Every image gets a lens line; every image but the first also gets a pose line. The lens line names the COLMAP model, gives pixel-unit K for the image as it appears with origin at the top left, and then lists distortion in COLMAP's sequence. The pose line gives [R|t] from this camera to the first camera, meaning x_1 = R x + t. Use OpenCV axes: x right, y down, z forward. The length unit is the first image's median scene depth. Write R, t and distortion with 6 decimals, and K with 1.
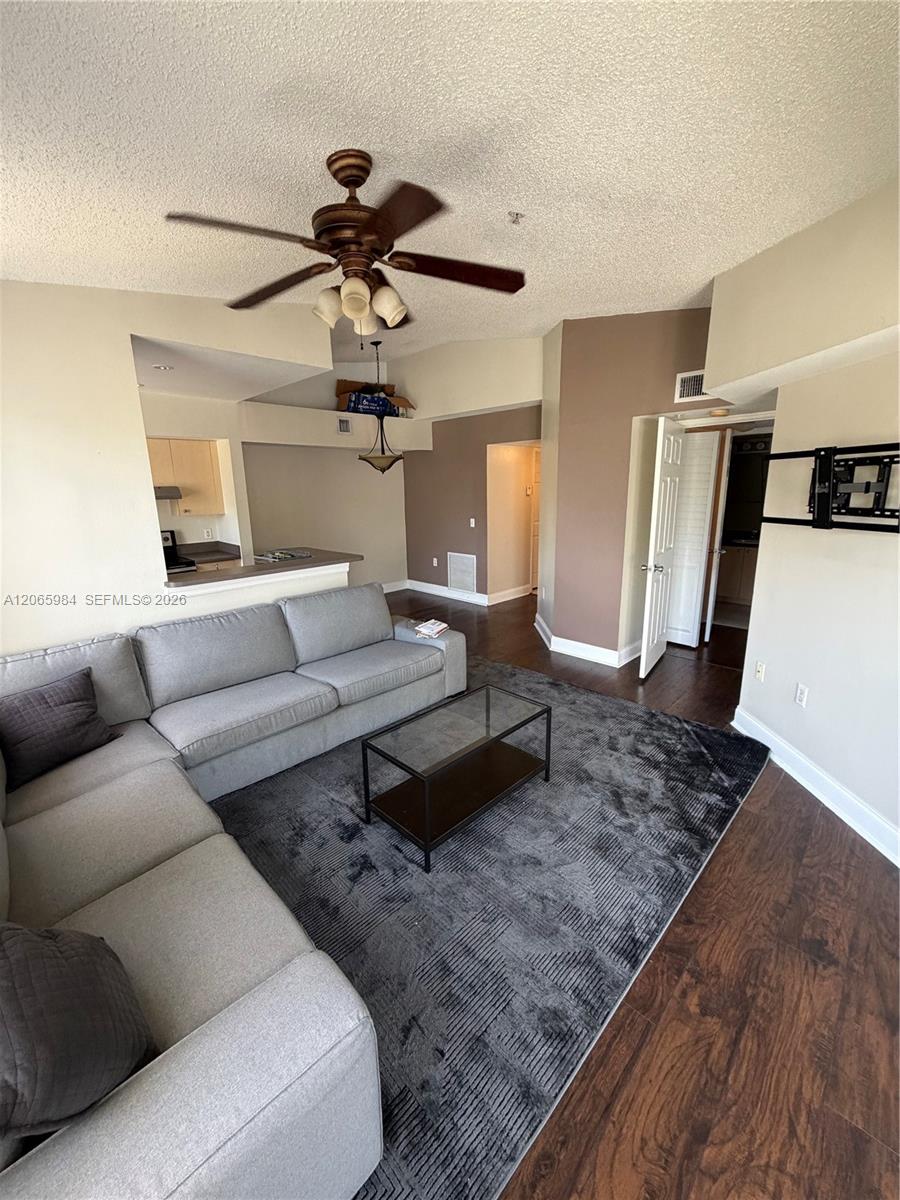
lens RADIAL K [[476.3, 0, 450.0], [0, 476.3, 596.3], [0, 0, 1]] dist [-0.001558, 0.000387]
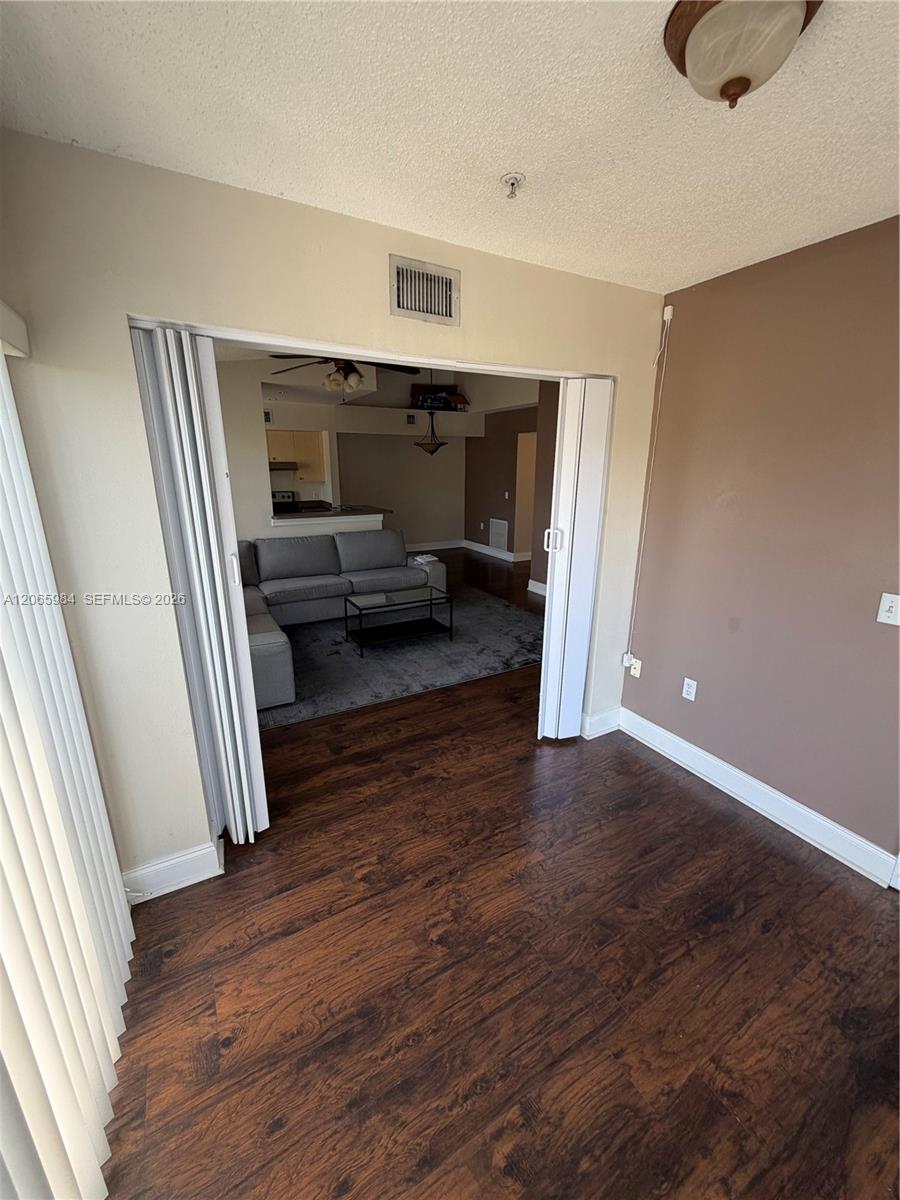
lens RADIAL K [[476.3, 0, 450.0], [0, 476.3, 596.3], [0, 0, 1]] dist [-0.001558, 0.000387]
pose [[0.960122, 0.094847, -0.263001, 0.432565], [-0.082697, 0.994948, 0.056917, 0.088136], [0.267070, -0.032898, 0.963115, -0.448121]]
